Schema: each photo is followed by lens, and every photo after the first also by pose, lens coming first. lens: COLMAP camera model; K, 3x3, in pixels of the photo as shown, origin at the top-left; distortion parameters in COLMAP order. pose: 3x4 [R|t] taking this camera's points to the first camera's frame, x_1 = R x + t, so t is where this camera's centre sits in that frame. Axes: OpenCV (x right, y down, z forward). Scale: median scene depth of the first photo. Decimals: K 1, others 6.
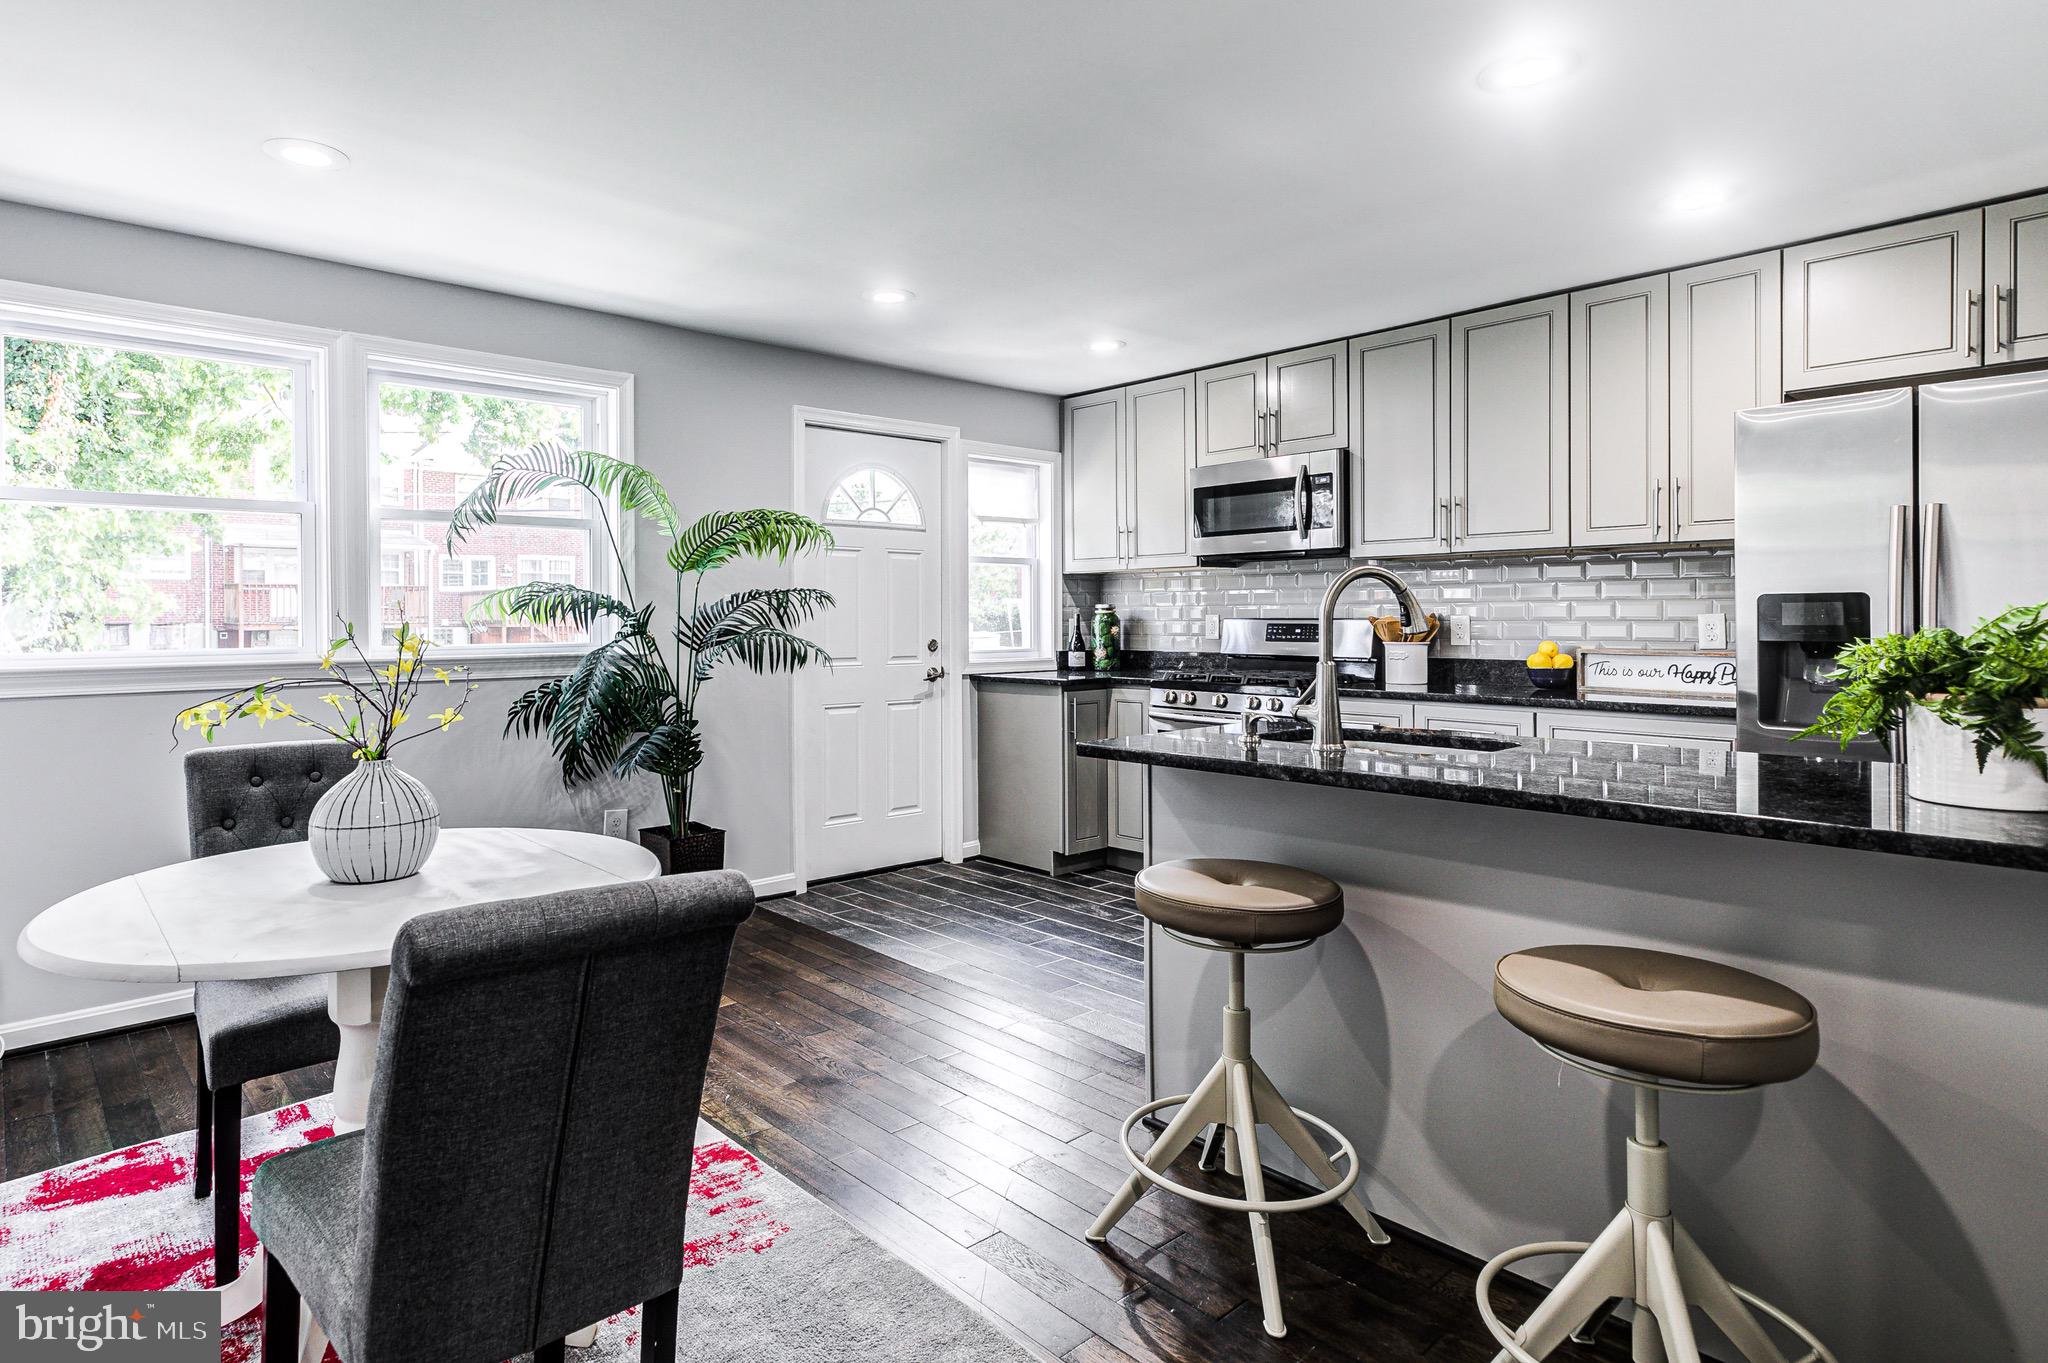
lens RADIAL K [[1122.9, 0, 912.1], [0, 1122.9, 628.2], [0, 0, 1]] dist [0.010354, -0.000969]
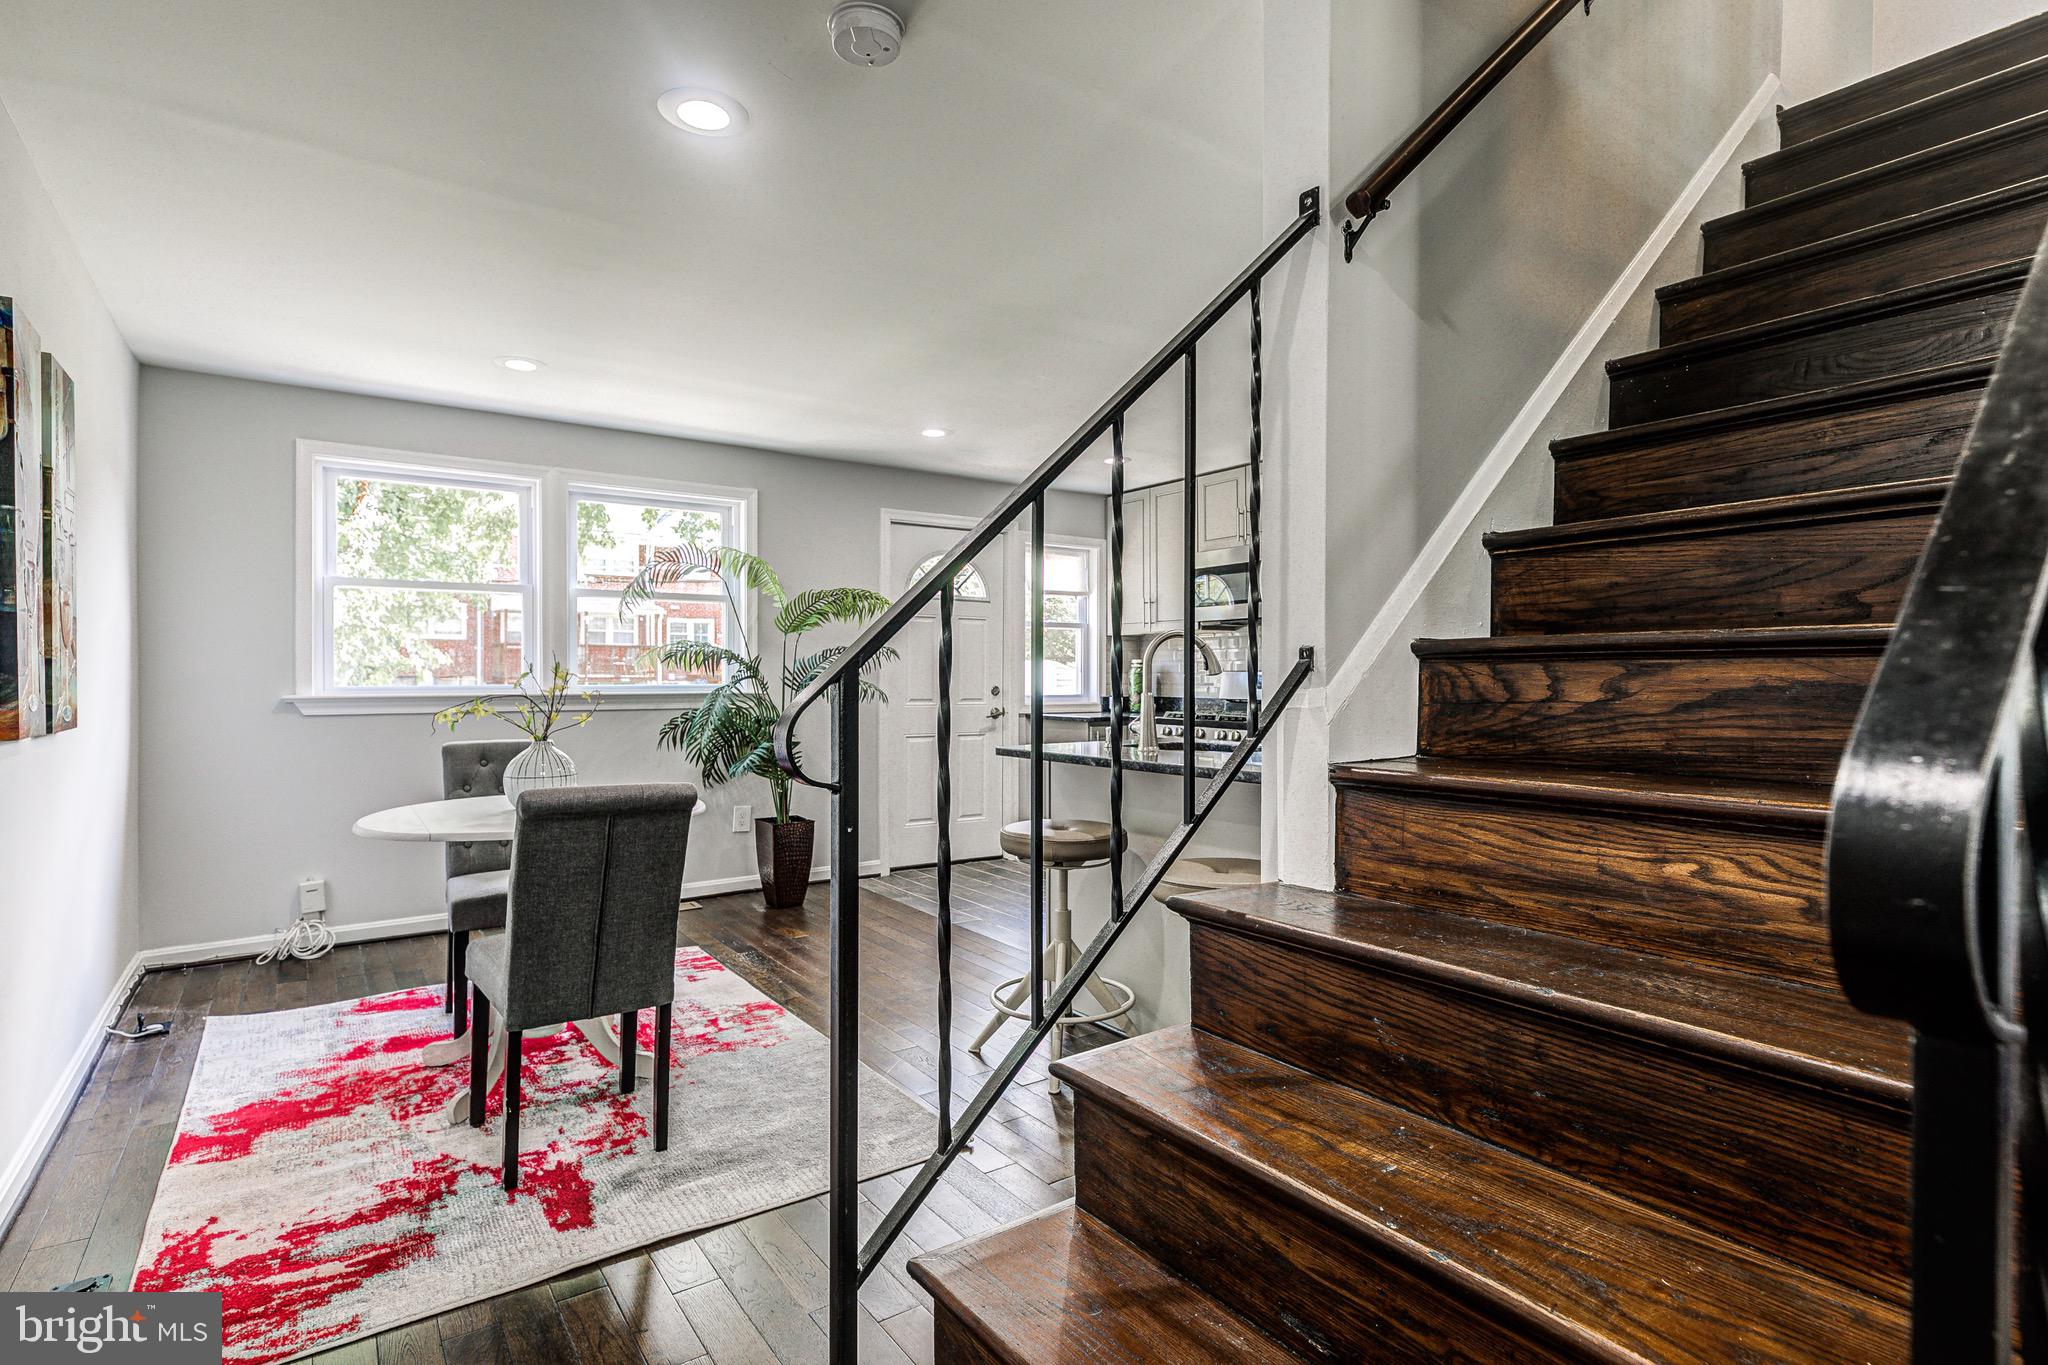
lens RADIAL K [[1035.8, 0, 990.2], [0, 1035.8, 683.2], [0, 0, 1]] dist [0.002342, 0.000260]
pose [[0.994757, 0.006004, -0.102087, 0.160296], [-0.006324, 0.999976, -0.002809, 0.012112], [0.102068, 0.003440, 0.994771, -0.221629]]
